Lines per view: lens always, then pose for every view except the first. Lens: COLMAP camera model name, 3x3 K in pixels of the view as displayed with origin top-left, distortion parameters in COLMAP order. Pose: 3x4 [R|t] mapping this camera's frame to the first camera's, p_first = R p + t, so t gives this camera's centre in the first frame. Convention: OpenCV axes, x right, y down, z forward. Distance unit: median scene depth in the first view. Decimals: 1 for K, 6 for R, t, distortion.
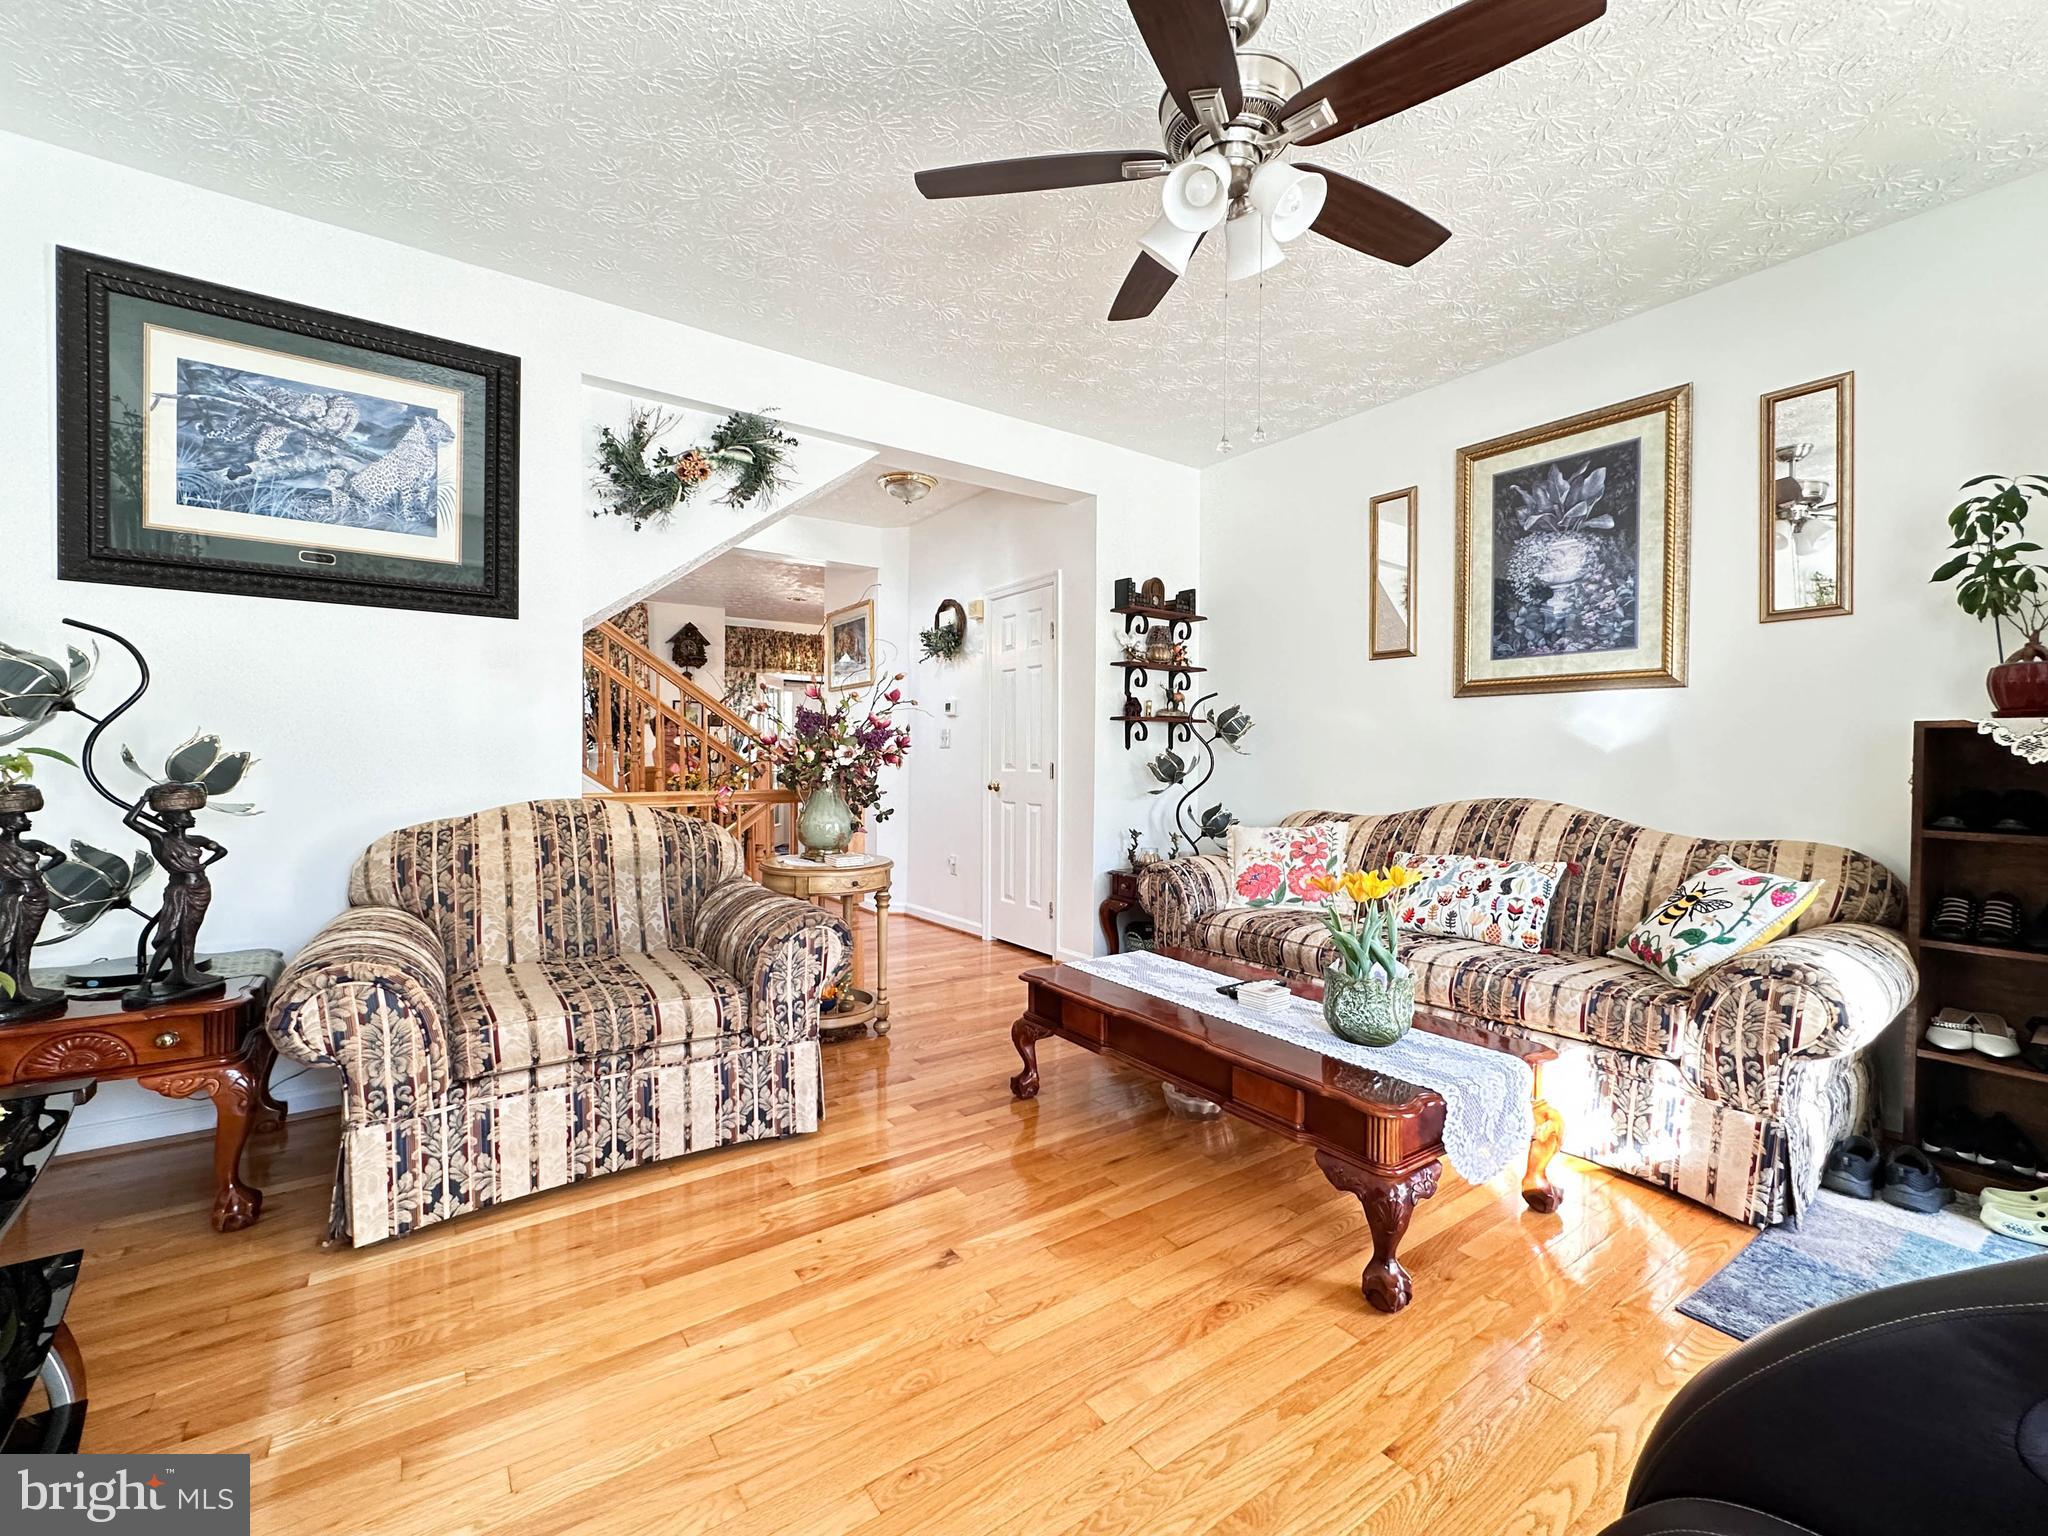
lens RADIAL K [[816.7, 0, 1028.1], [0, 816.7, 764.8], [0, 0, 1]] dist [-0.002386, 0.000193]
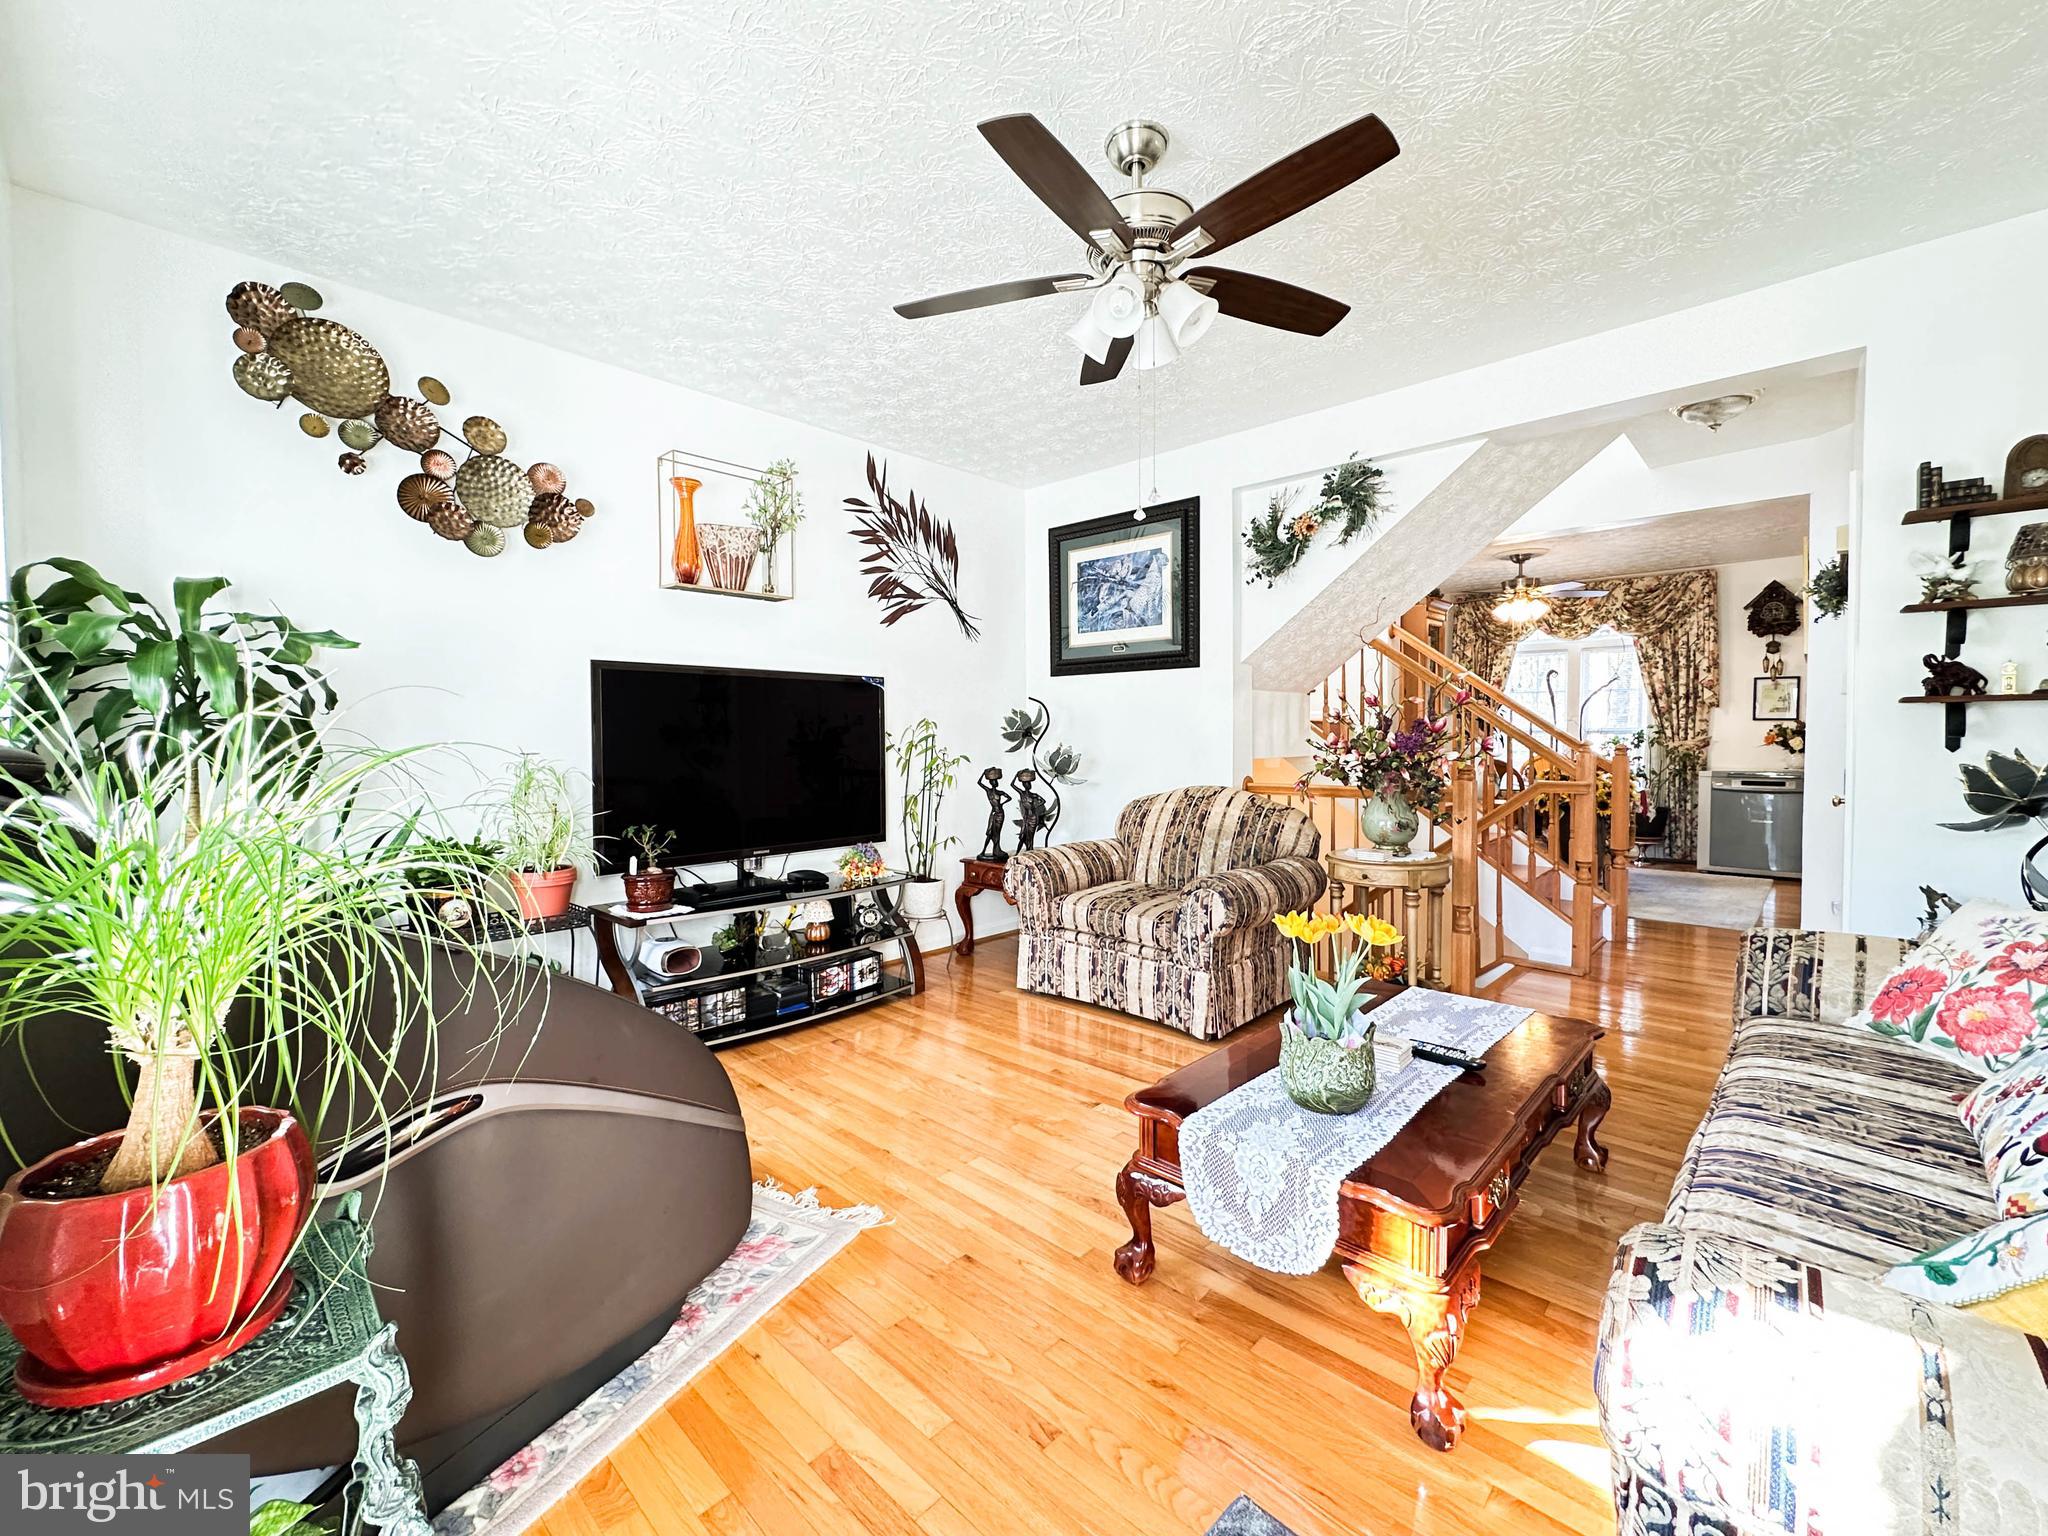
lens RADIAL K [[850.0, 0, 1054.0], [0, 850.0, 759.5], [0, 0, 1]] dist [-0.000495, 0.000105]
pose [[0.236463, 0.019392, -0.971447, 0.951058], [-0.003375, 0.999811, 0.019137, -0.037751], [0.971635, -0.001247, 0.236484, 0.390754]]
